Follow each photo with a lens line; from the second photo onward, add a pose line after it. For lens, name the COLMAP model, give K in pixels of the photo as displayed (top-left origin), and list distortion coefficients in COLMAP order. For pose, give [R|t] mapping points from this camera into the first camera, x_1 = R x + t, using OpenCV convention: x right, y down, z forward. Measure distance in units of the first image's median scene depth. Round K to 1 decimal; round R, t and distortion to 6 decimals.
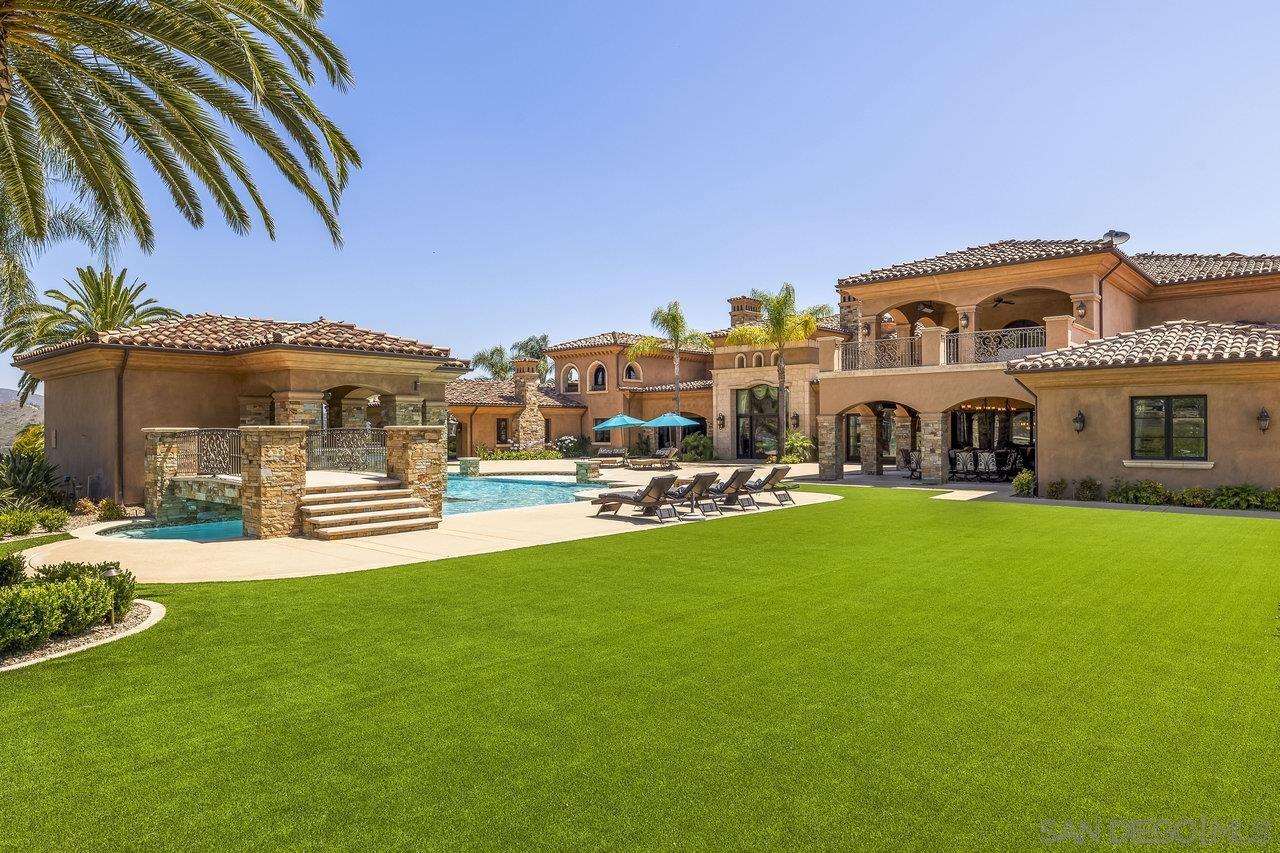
lens RADIAL K [[841.1, 0, 641.3], [0, 841.1, 427.0], [0, 0, 1]] dist [0.006672, 0.000481]
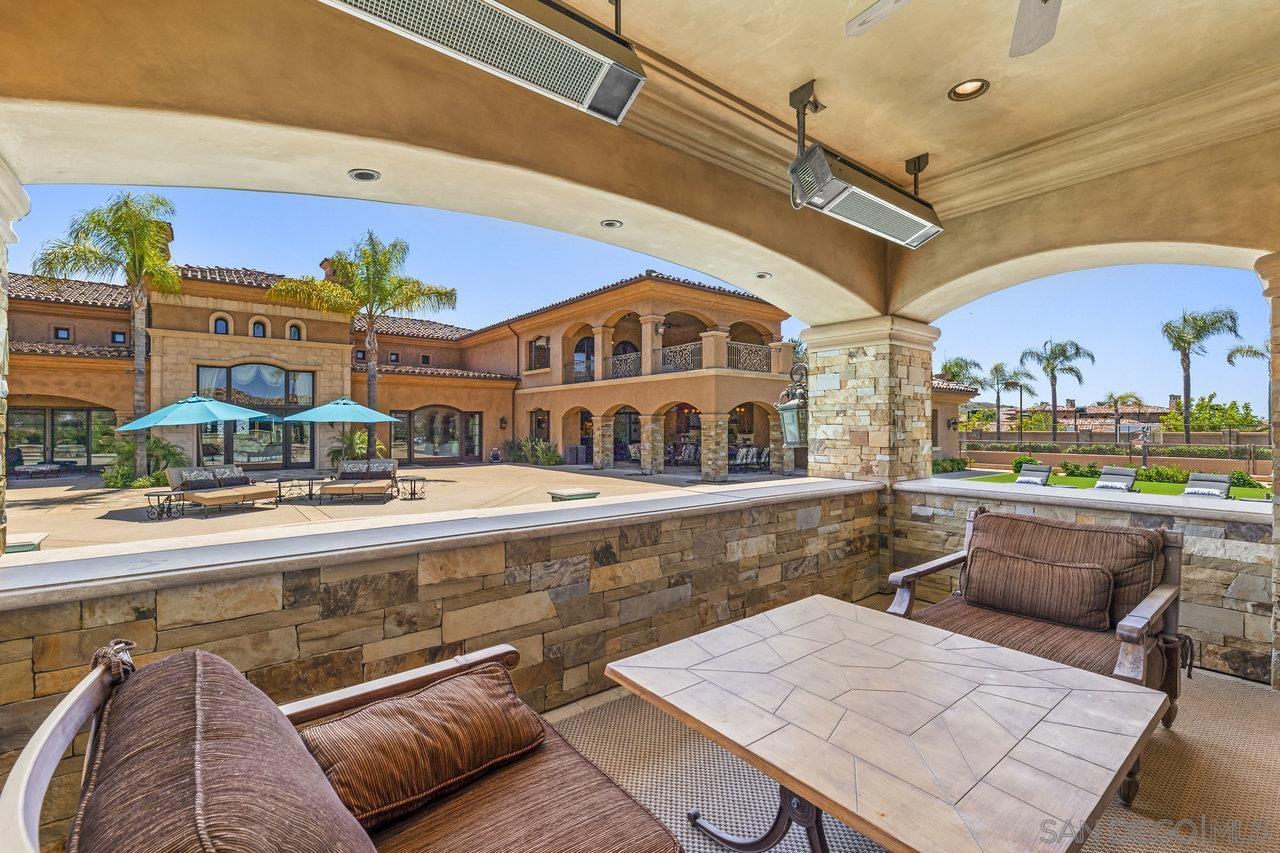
lens RADIAL K [[554.6, 0, 643.1], [0, 554.6, 425.8], [0, 0, 1]] dist [-0.002073, 0.000332]
pose [[0.170314, 0.005559, 0.985374, -0.238988], [-0.006444, 0.999969, -0.004528, 0.001083], [-0.985369, -0.005578, 0.170344, 0.579989]]
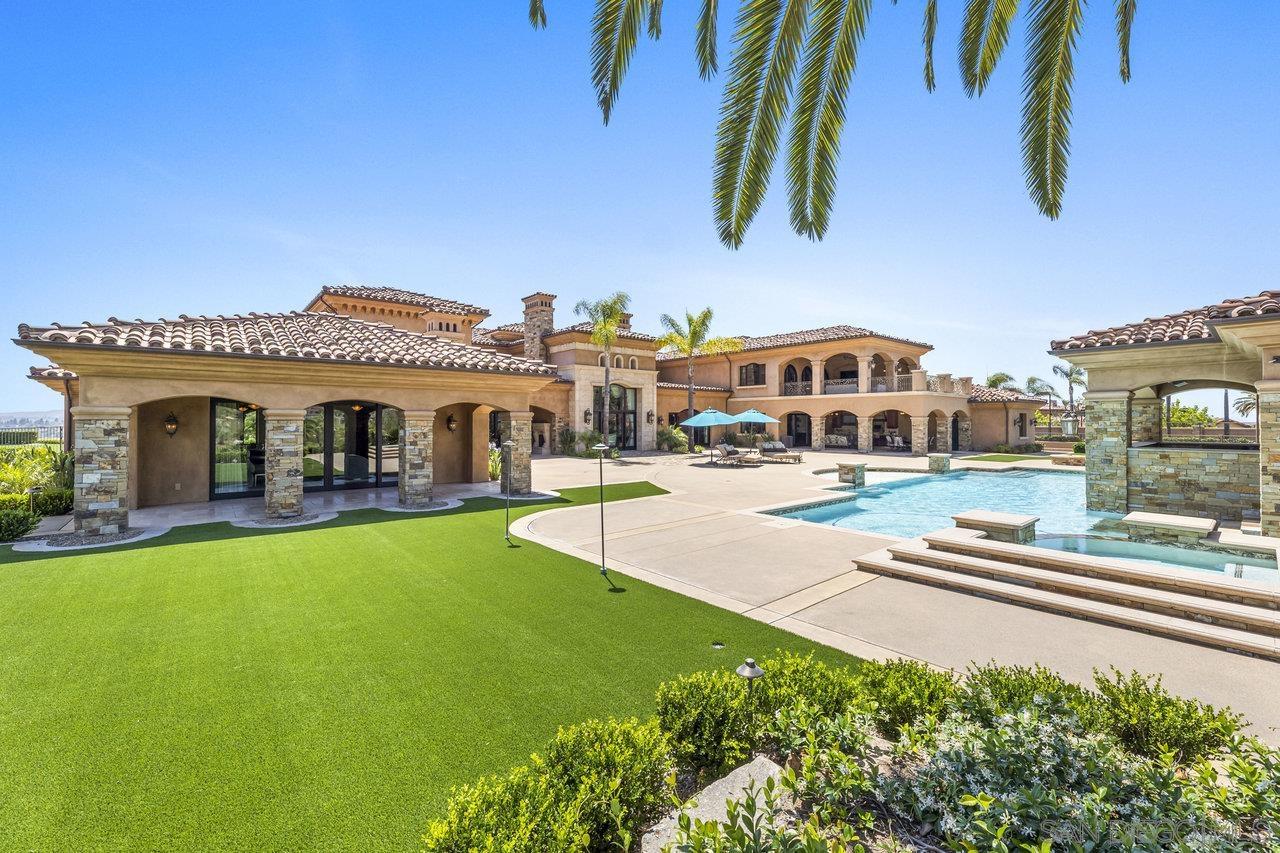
lens RADIAL K [[523.2, 0, 639.9], [0, 523.2, 420.8], [0, 0, 1]] dist [0.001327, 0.000473]
pose [[0.146806, 0.005162, 0.989152, -0.507501], [-0.008025, 0.999960, -0.004027, 0.000662], [-0.989133, -0.007347, 0.146841, 0.821770]]
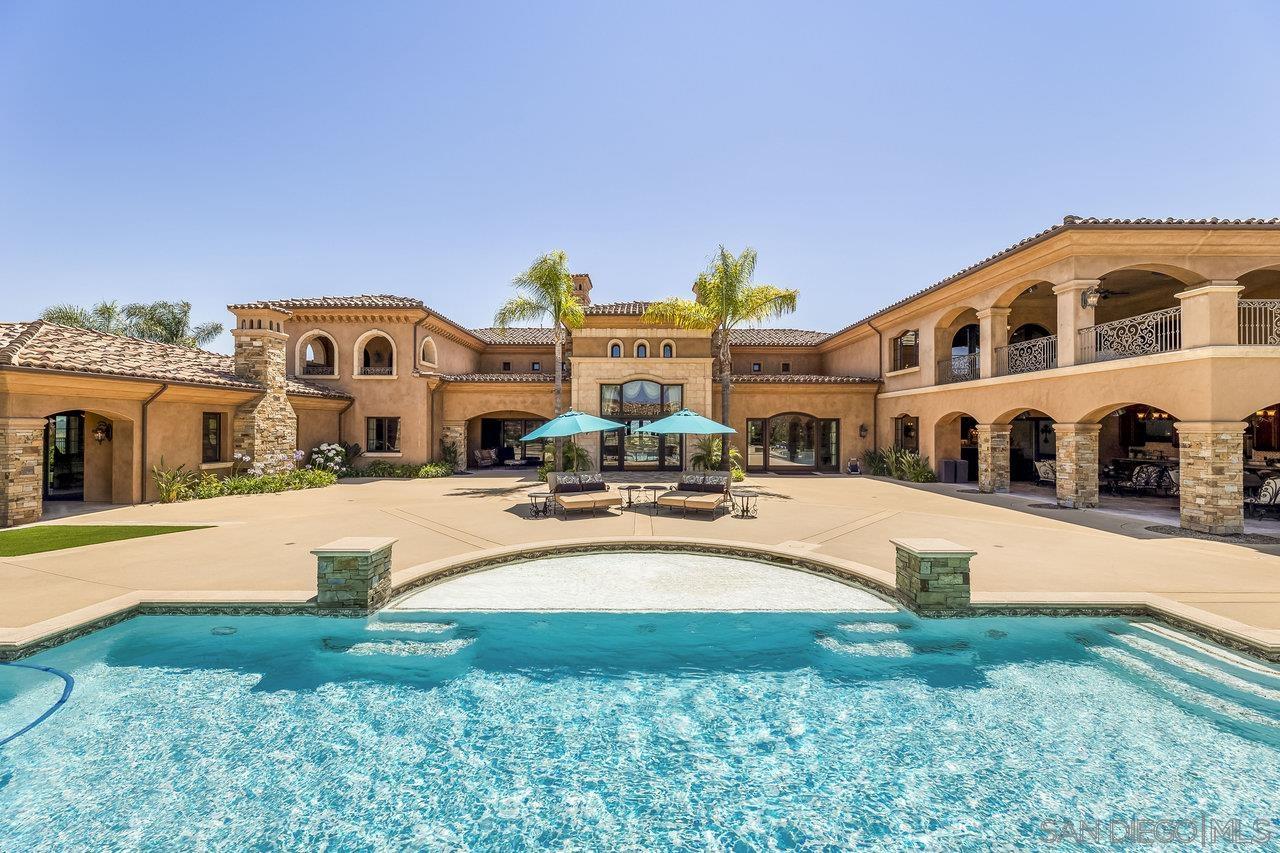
lens RADIAL K [[523.2, 0, 643.8], [0, 523.2, 422.6], [0, 0, 1]] dist [0.001327, 0.000473]
pose [[0.745167, 0.014928, 0.666711, -0.181848], [-0.010961, 0.999889, -0.010136, -0.003715], [-0.666788, 0.000245, 0.745247, 0.590558]]
